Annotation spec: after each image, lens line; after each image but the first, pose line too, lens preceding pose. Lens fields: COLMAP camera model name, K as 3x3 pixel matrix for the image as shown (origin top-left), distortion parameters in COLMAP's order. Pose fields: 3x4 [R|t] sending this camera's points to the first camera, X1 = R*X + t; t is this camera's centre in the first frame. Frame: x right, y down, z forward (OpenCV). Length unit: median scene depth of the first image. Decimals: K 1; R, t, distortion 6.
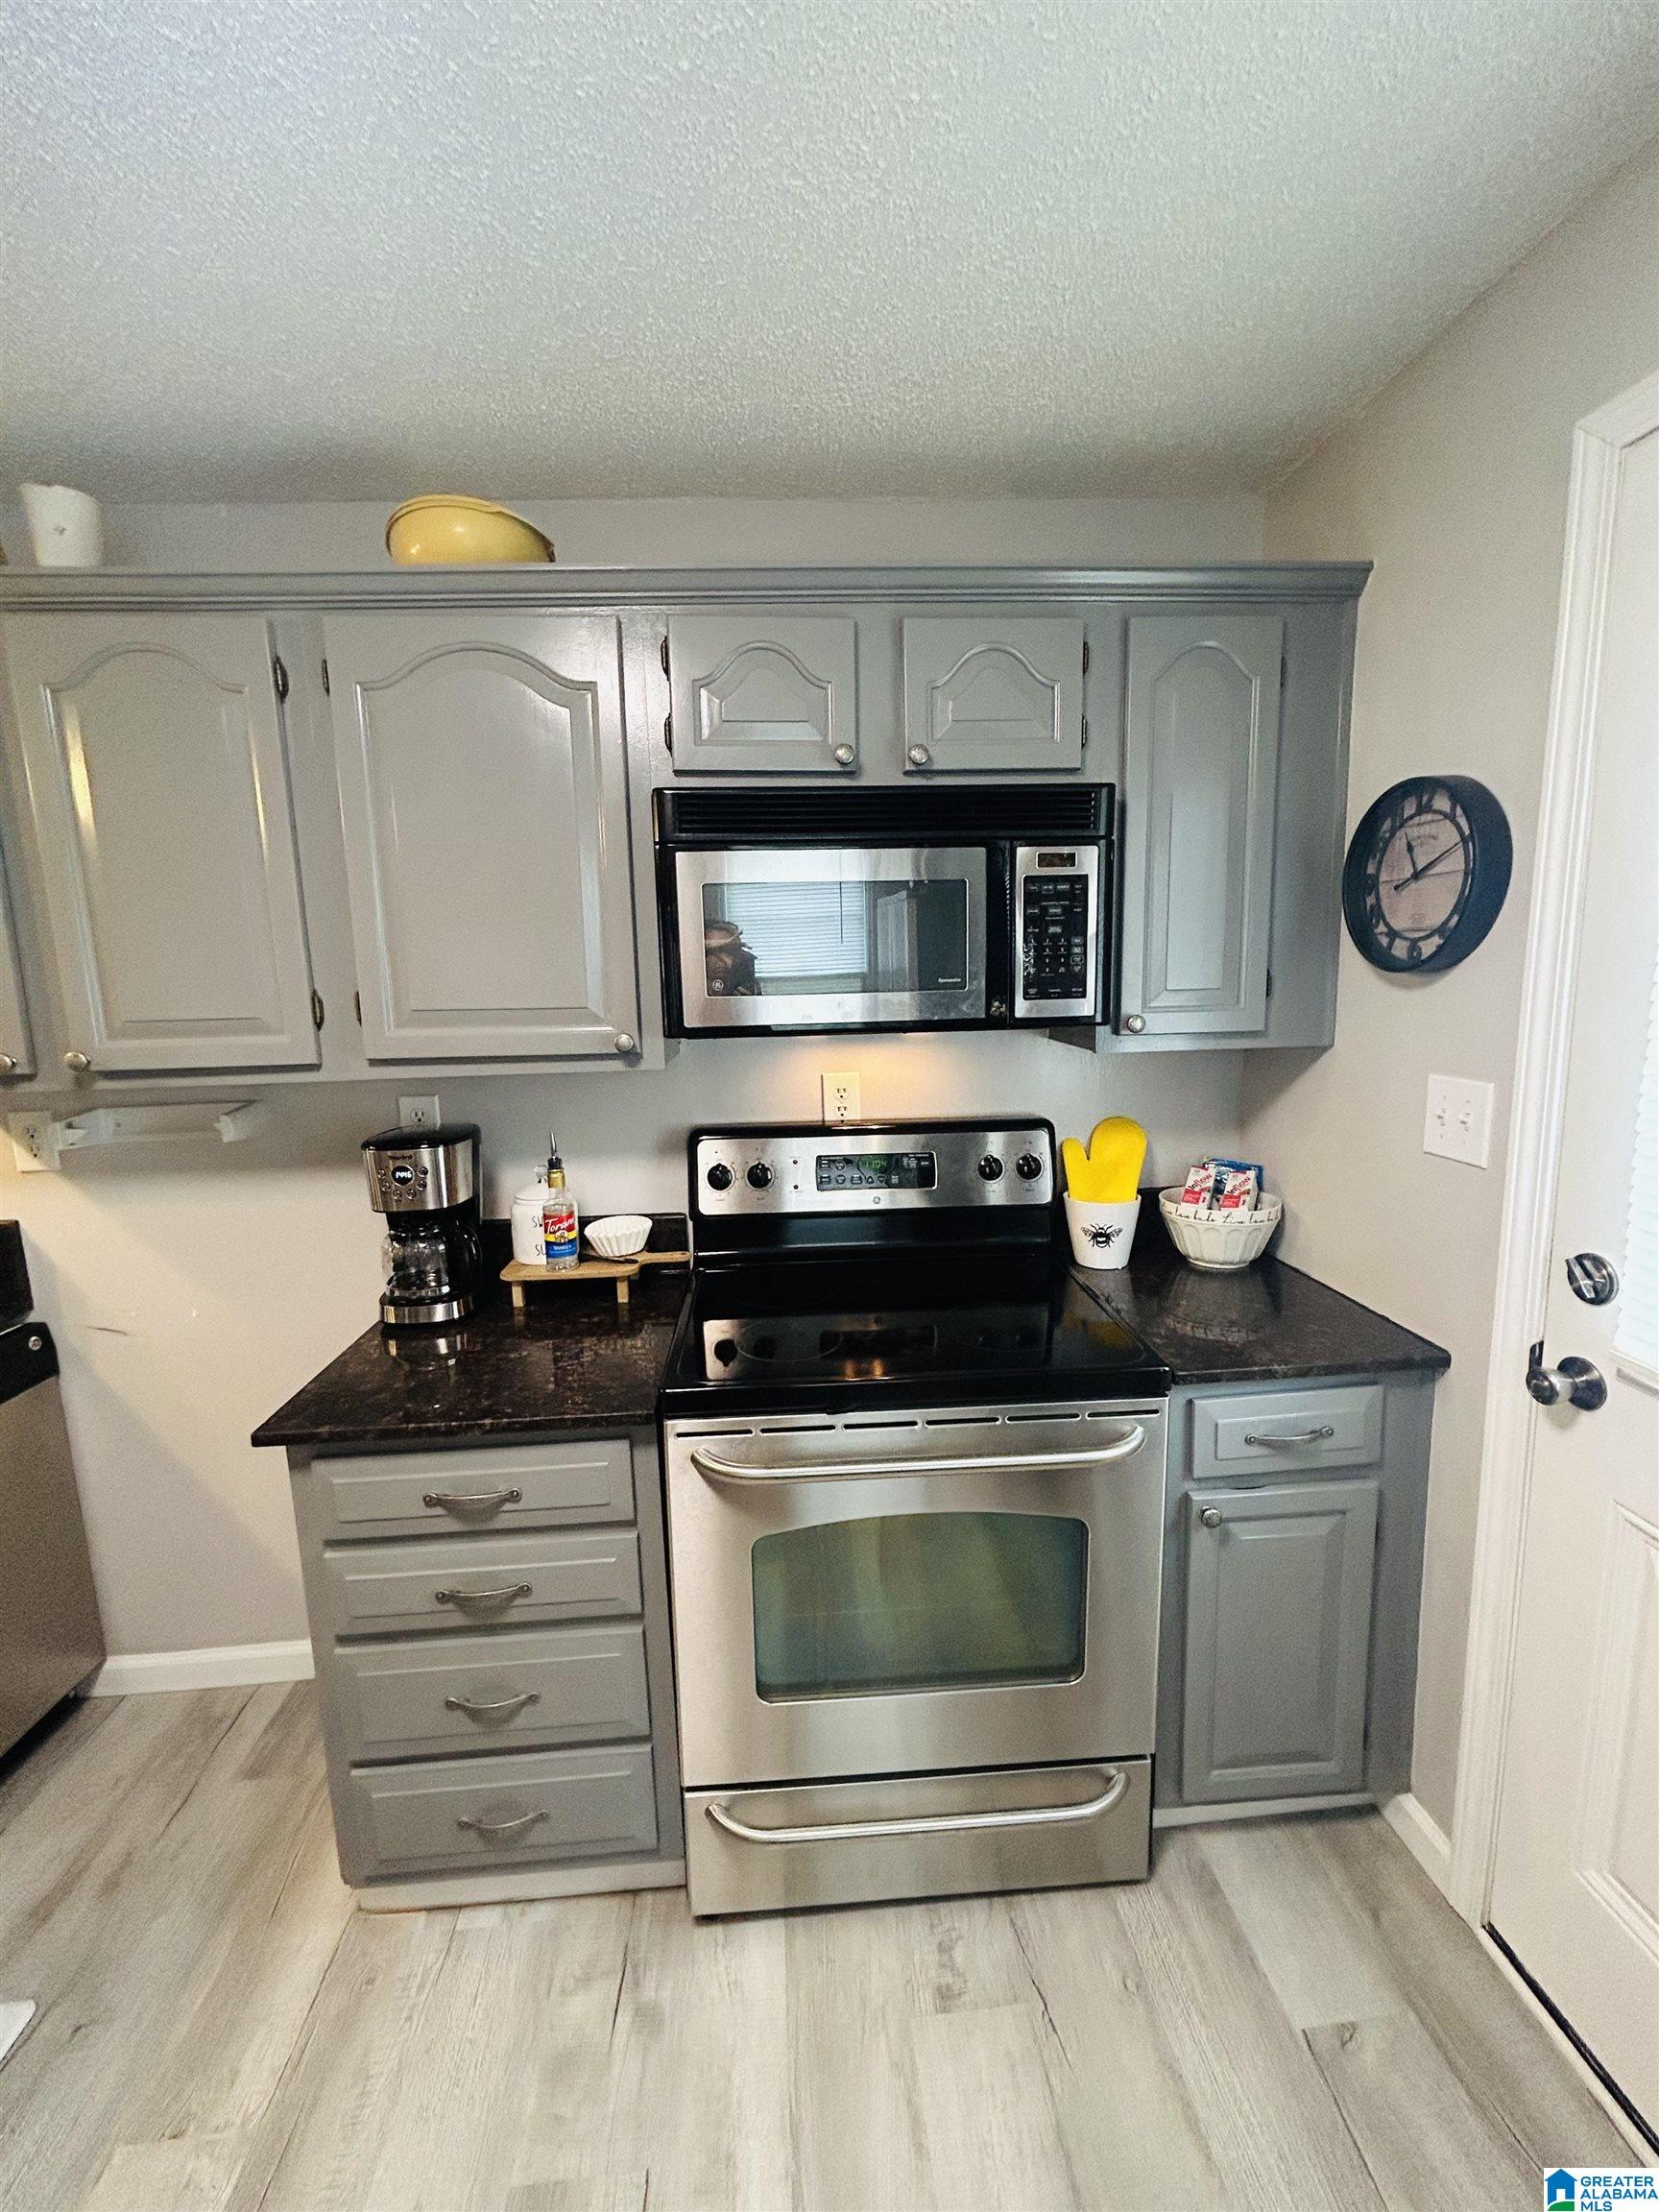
lens RADIAL K [[899.2, 0, 828.5], [0, 899.2, 1105.8], [0, 0, 1]] dist [-0.002963, -0.000496]
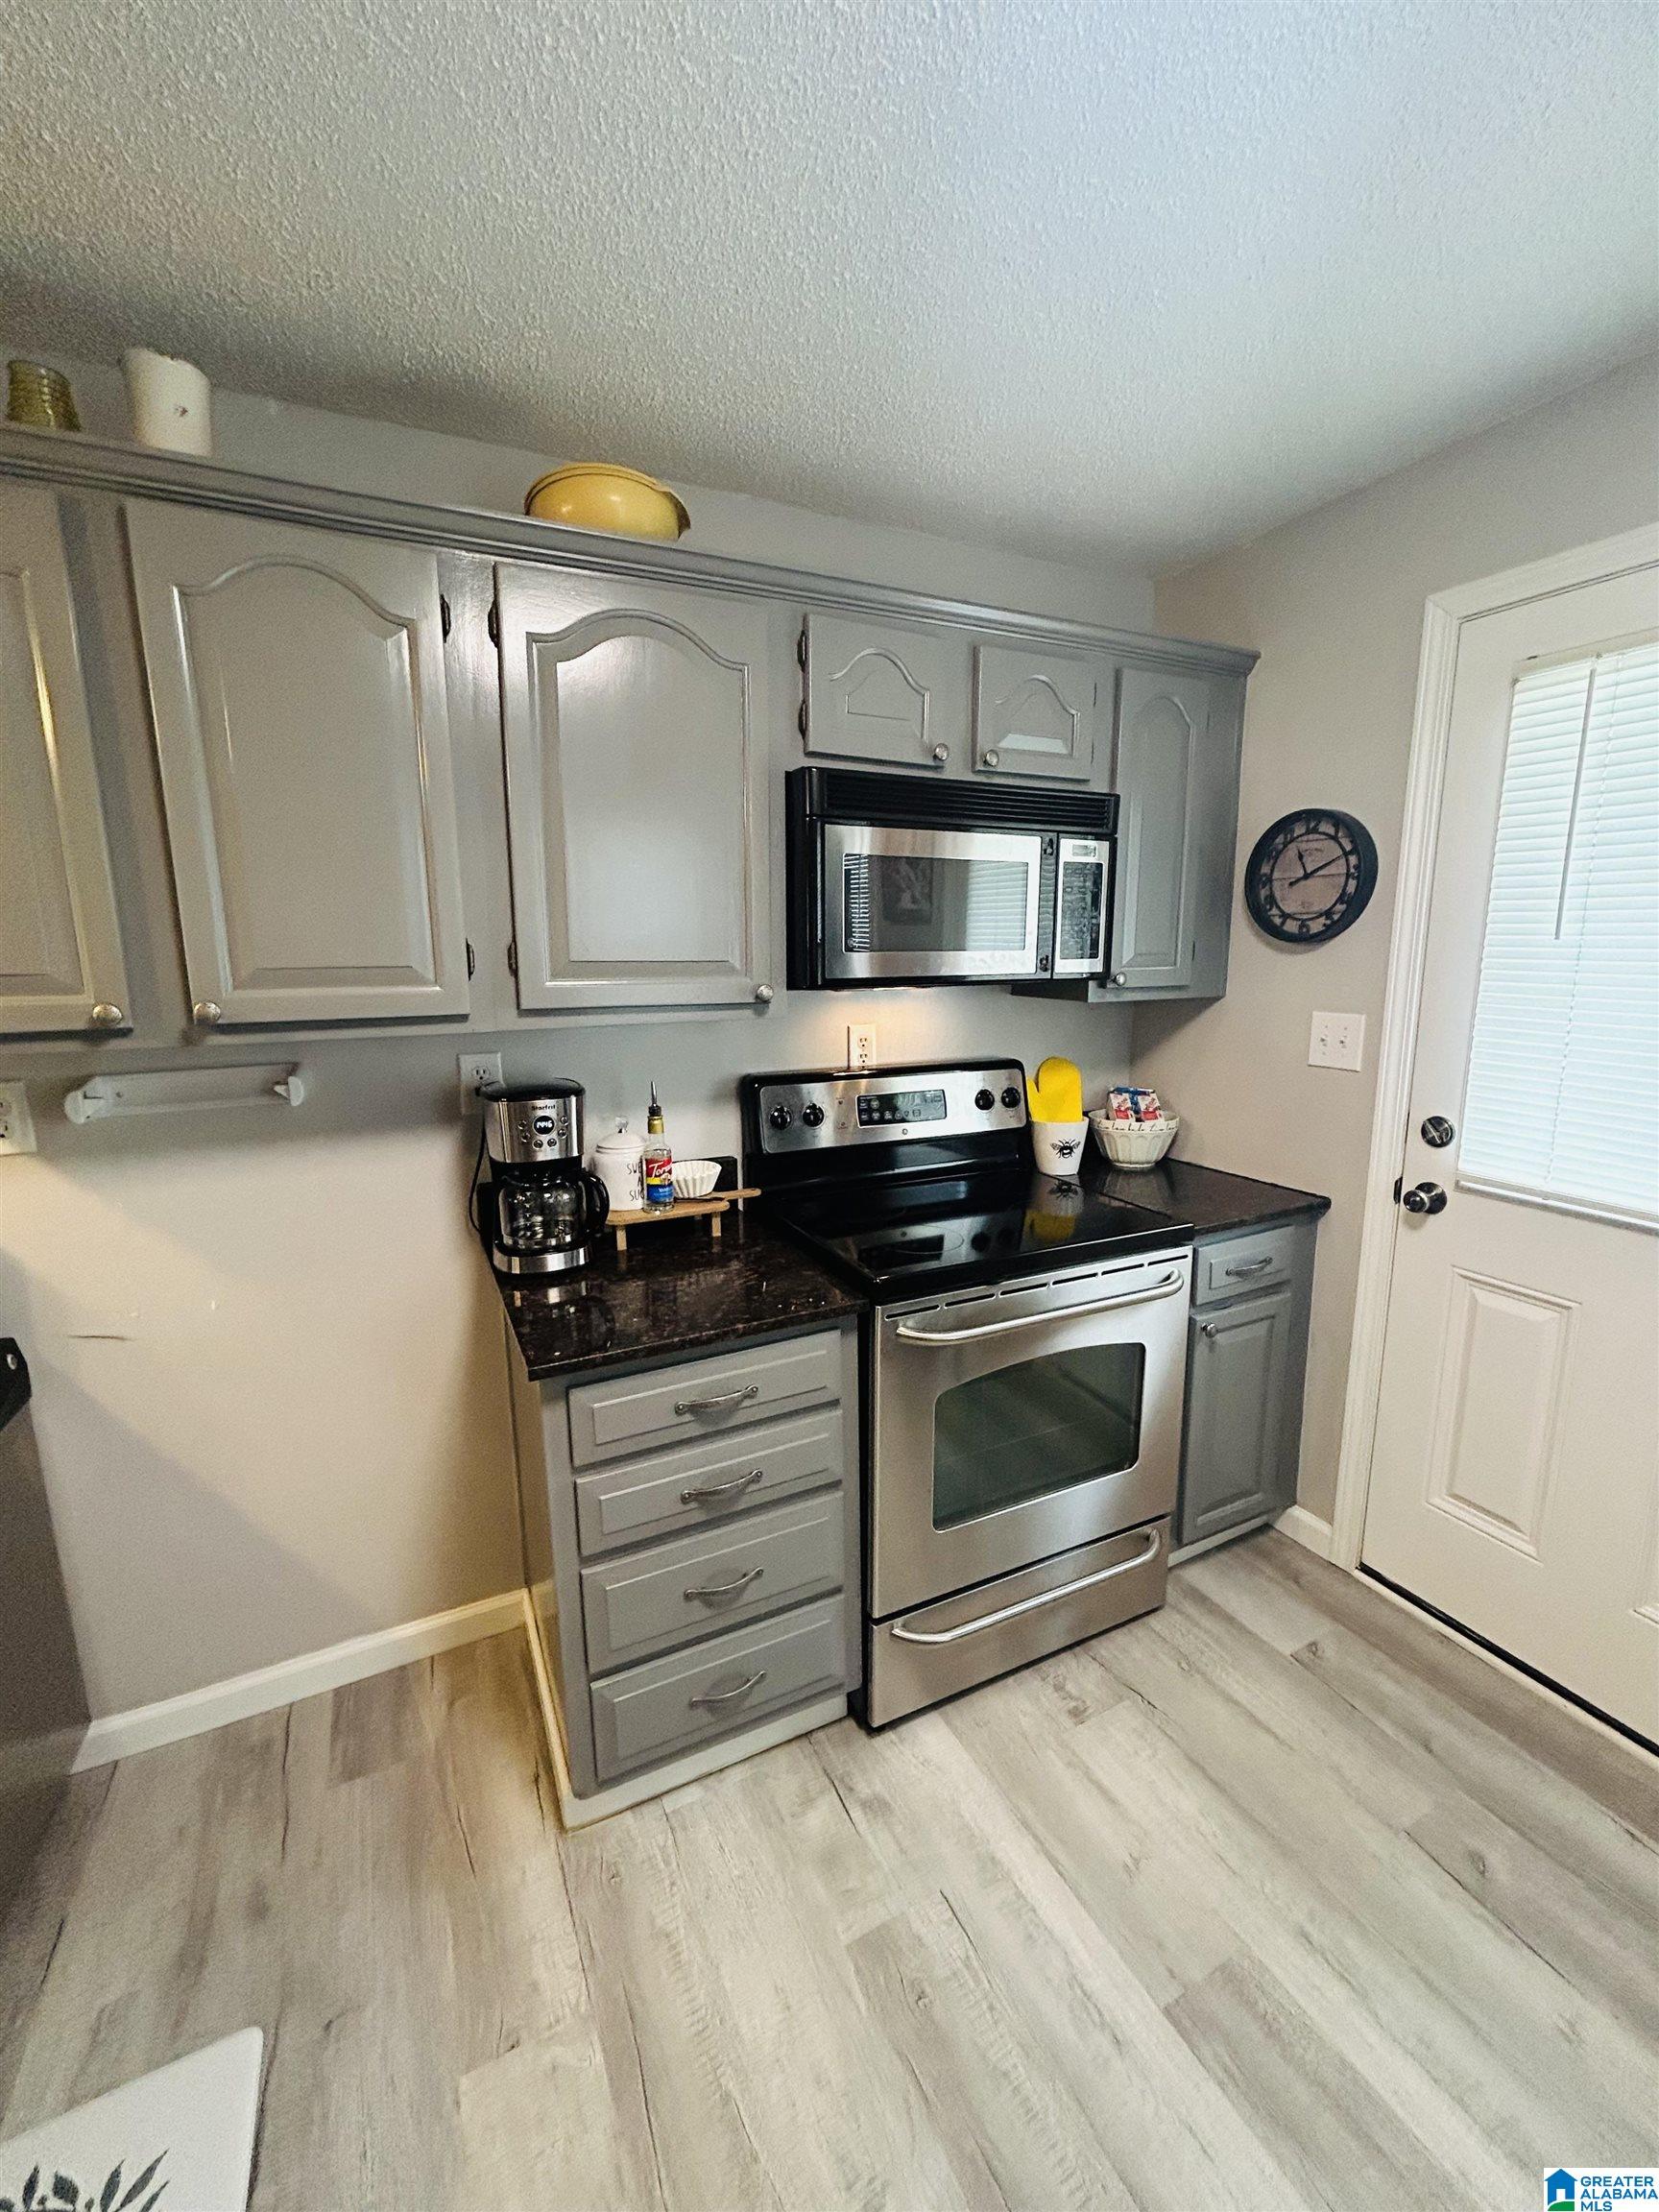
lens RADIAL K [[899.2, 0, 837.6], [0, 899.2, 1108.4], [0, 0, 1]] dist [-0.002963, -0.000496]
pose [[0.924711, -0.049574, 0.377429, -0.592856], [0.040779, 0.998679, 0.031263, 0.043124], [-0.378480, -0.013517, 0.925511, -0.071040]]
